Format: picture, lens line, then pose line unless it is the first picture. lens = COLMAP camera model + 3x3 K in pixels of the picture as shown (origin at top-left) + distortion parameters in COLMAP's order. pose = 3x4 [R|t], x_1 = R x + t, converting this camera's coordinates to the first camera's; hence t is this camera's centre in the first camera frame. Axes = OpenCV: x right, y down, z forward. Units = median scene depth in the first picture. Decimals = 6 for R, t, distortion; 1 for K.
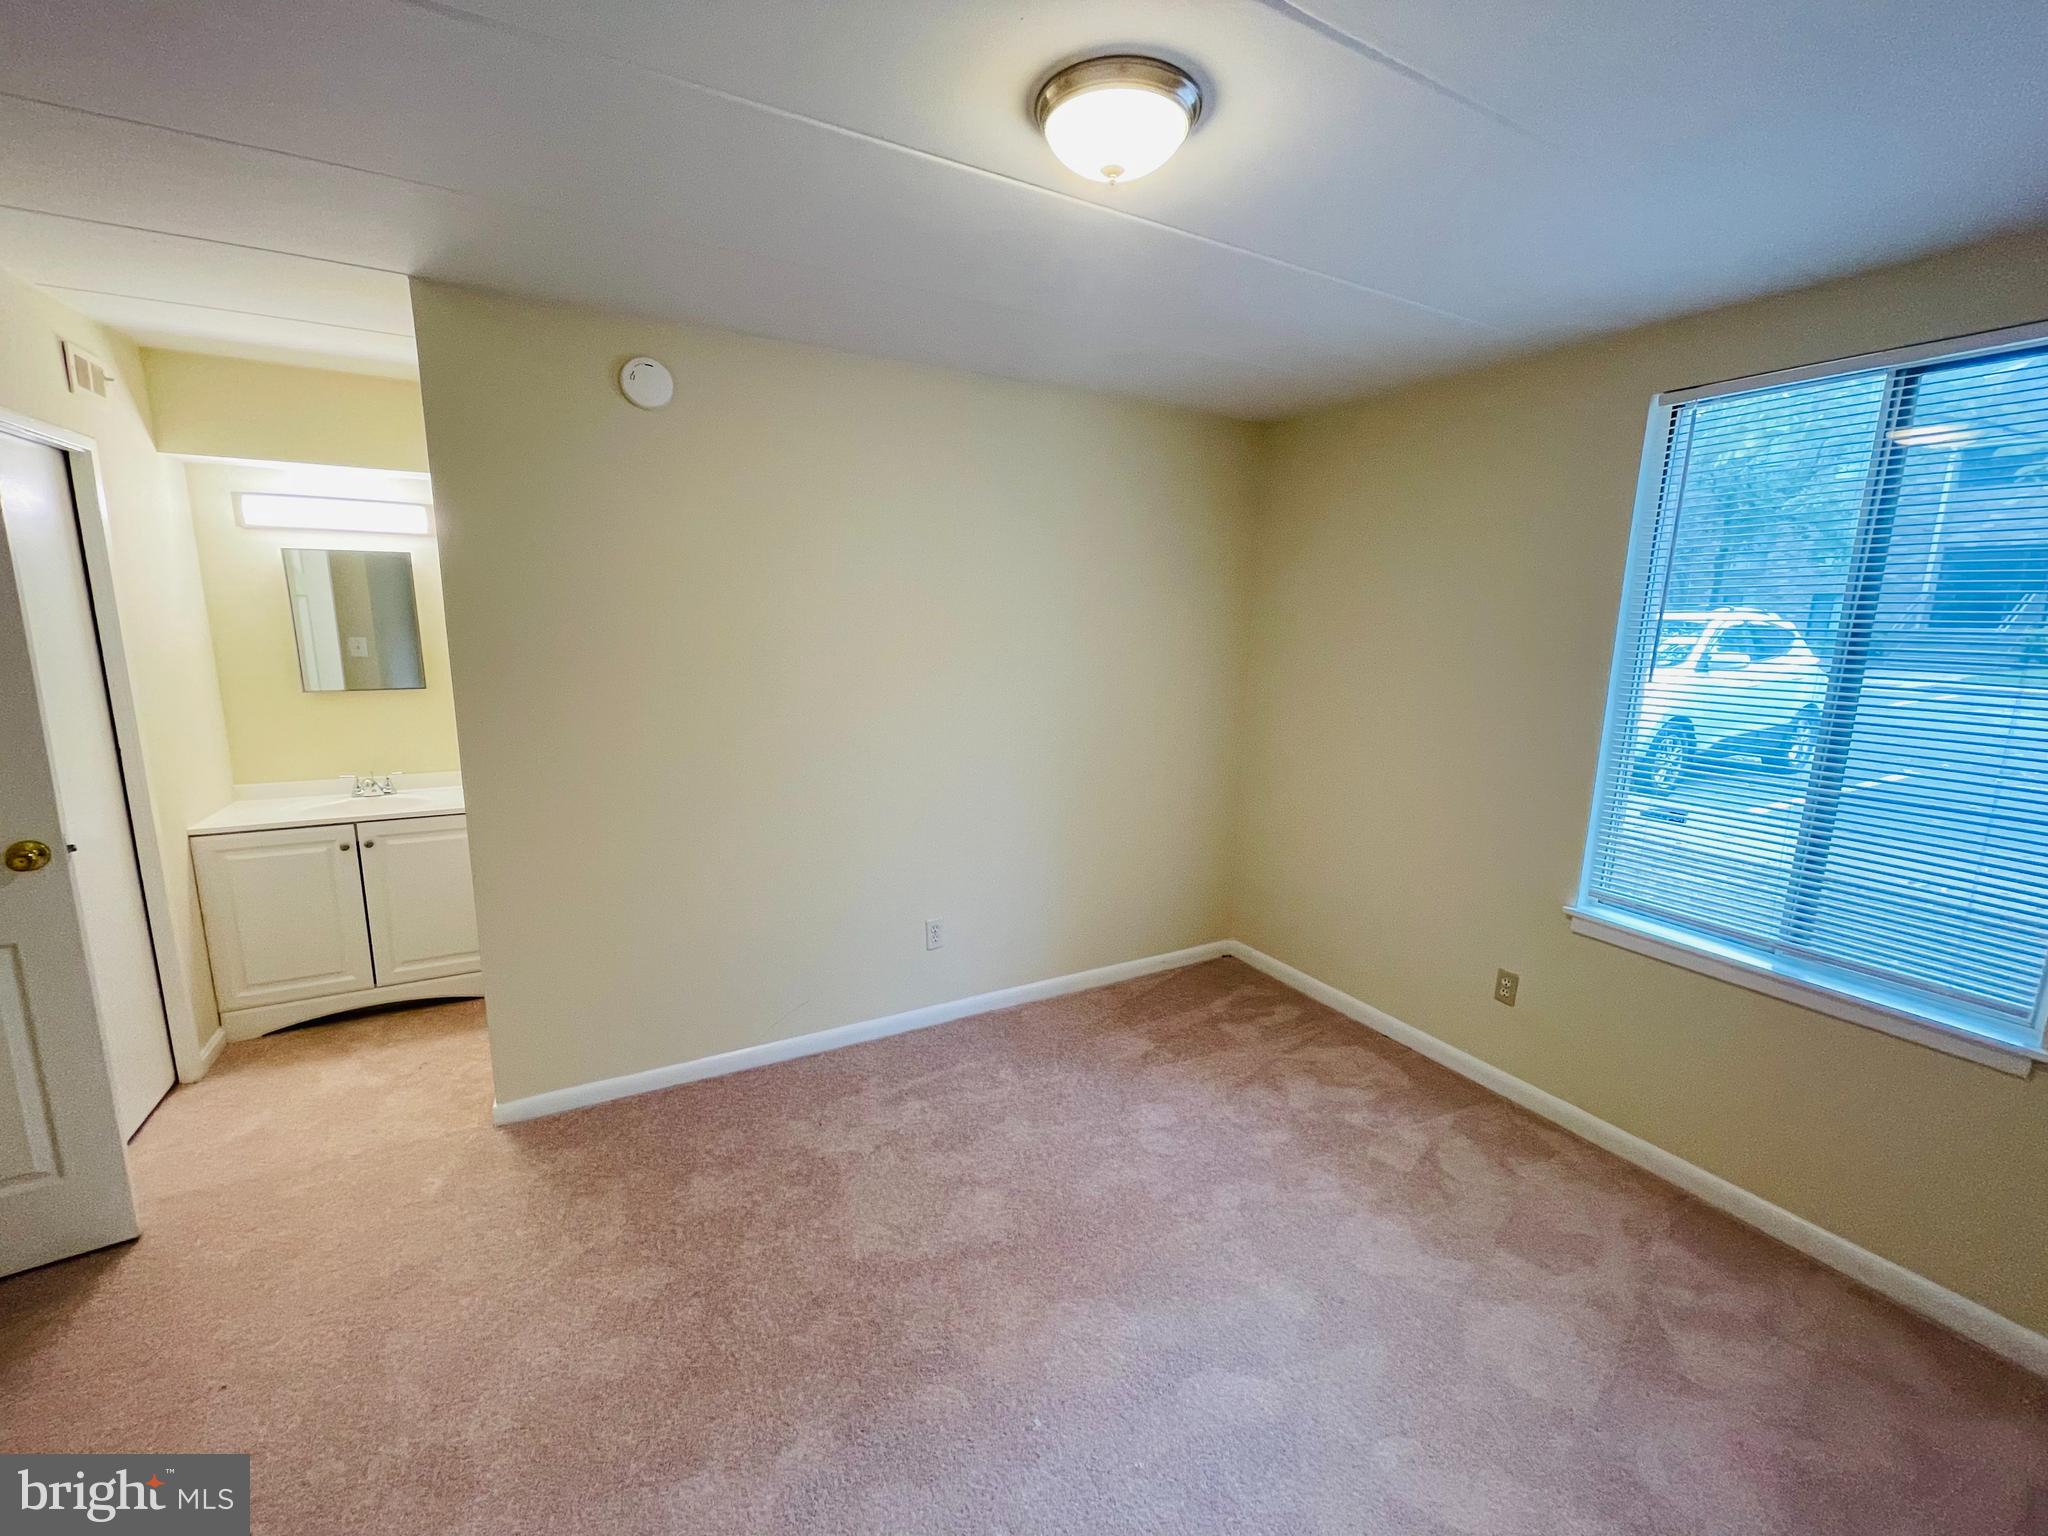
lens RADIAL K [[826.0, 0, 1028.5], [0, 826.0, 765.8], [0, 0, 1]] dist [-0.003555, 0.001225]
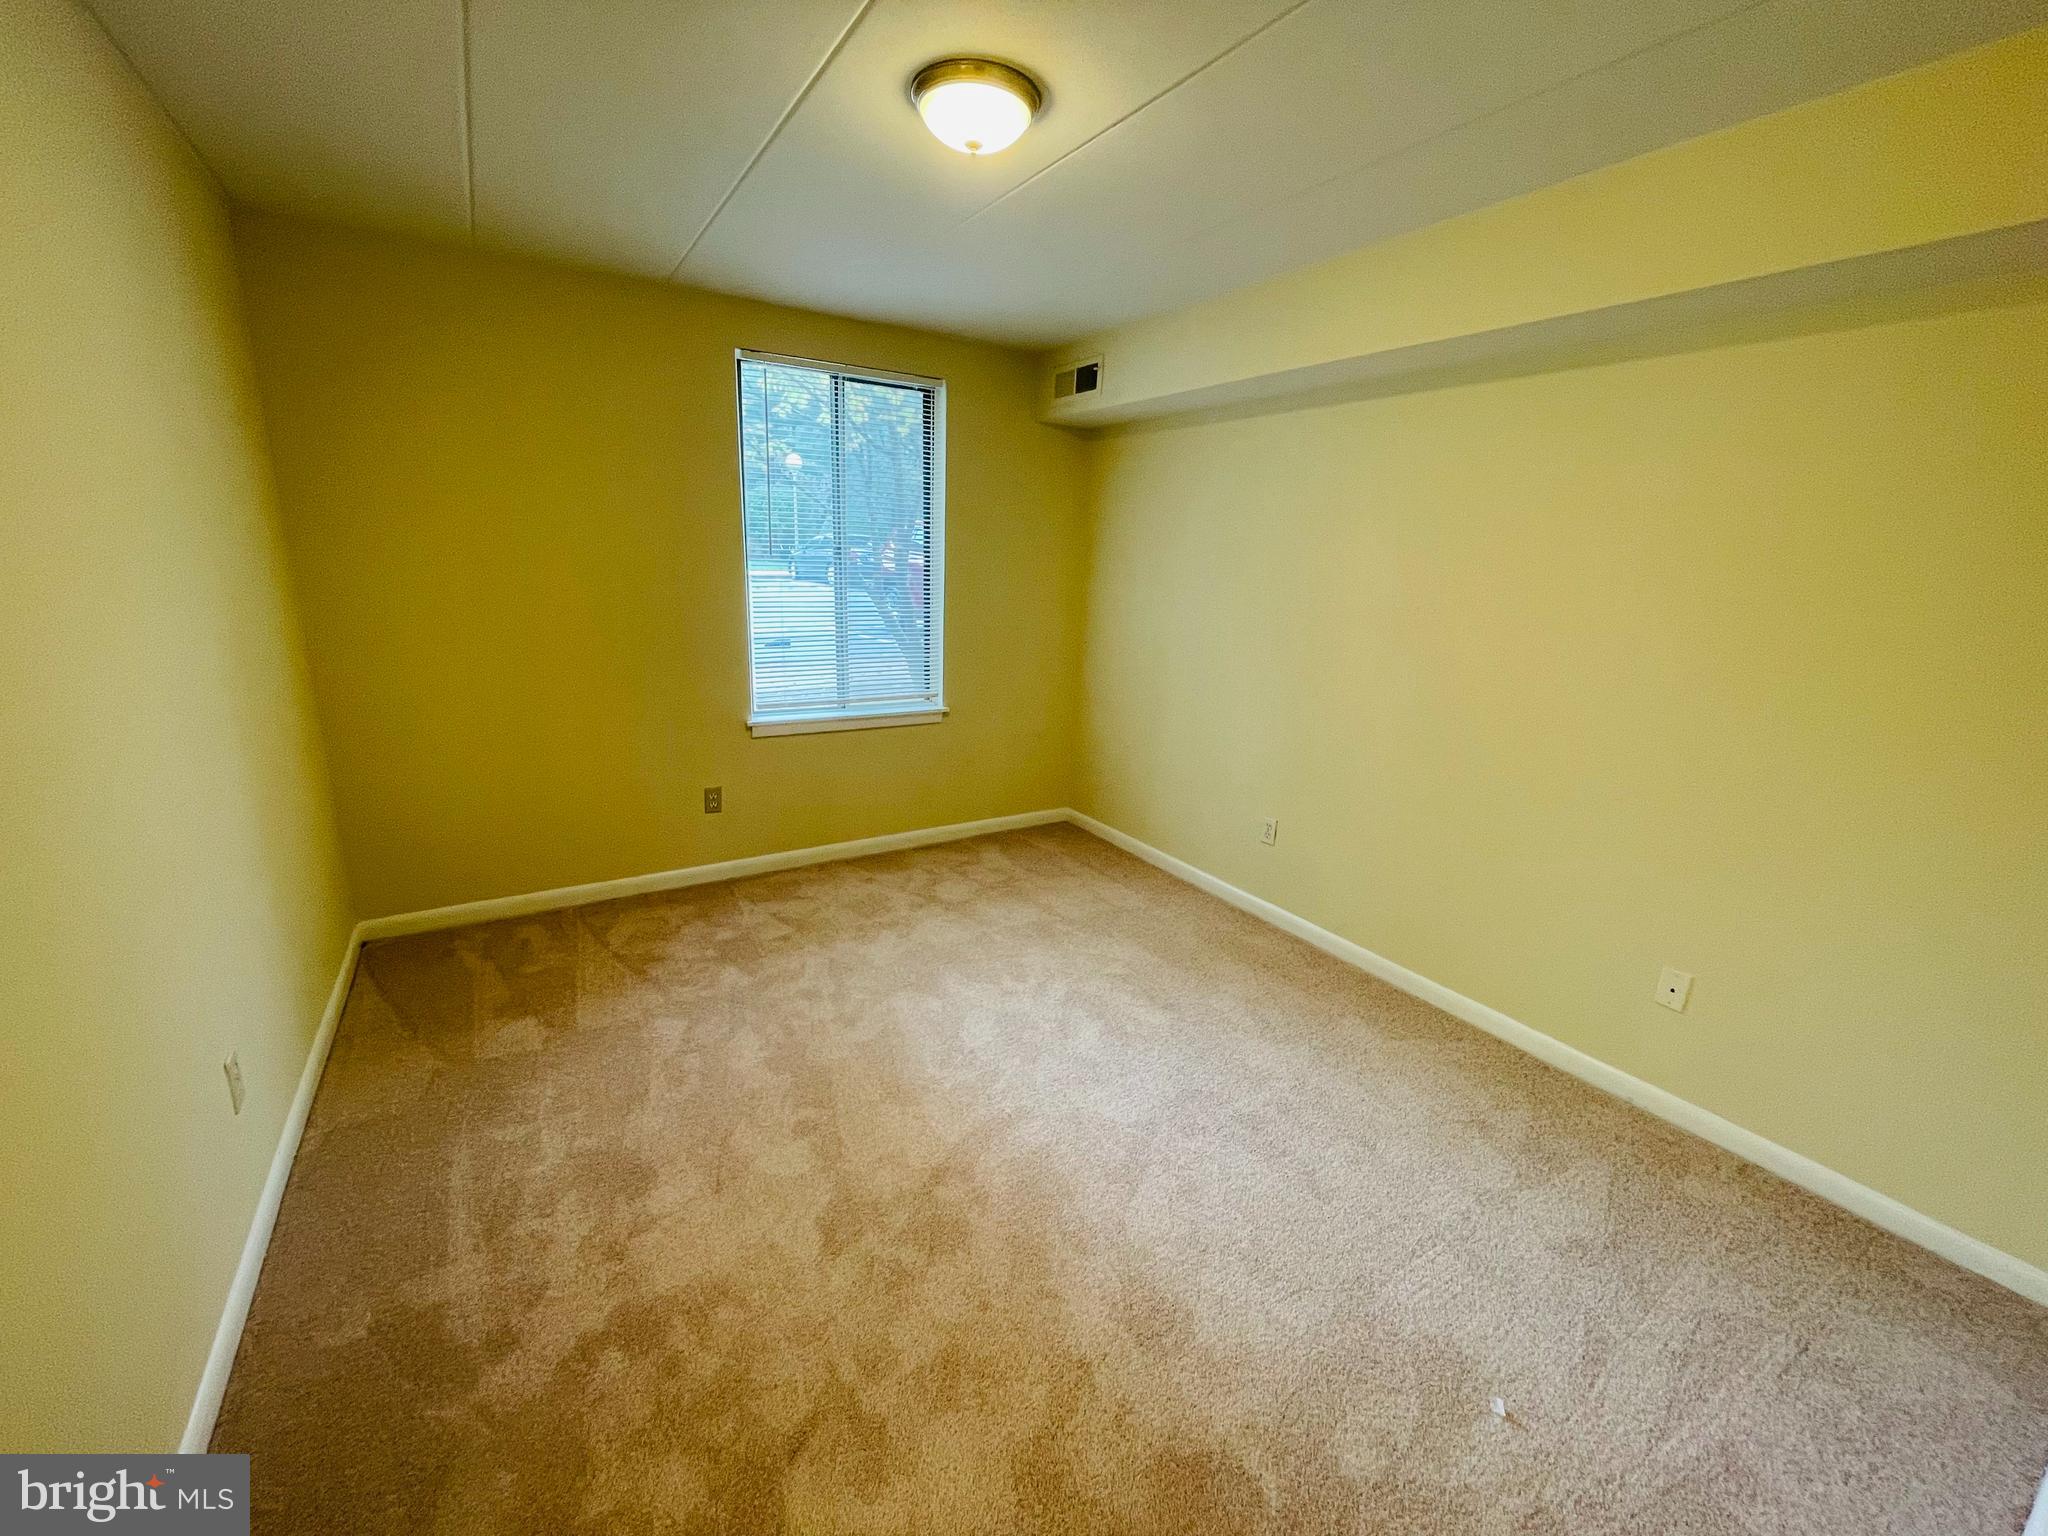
lens RADIAL K [[826.0, 0, 1006.3], [0, 826.0, 768.5], [0, 0, 1]] dist [-0.003555, 0.001225]
pose [[-0.062553, -0.266349, 0.961845, -0.675108], [0.137800, 0.952197, 0.272639, -0.067290], [-0.988483, 0.149596, -0.022860, 0.560218]]
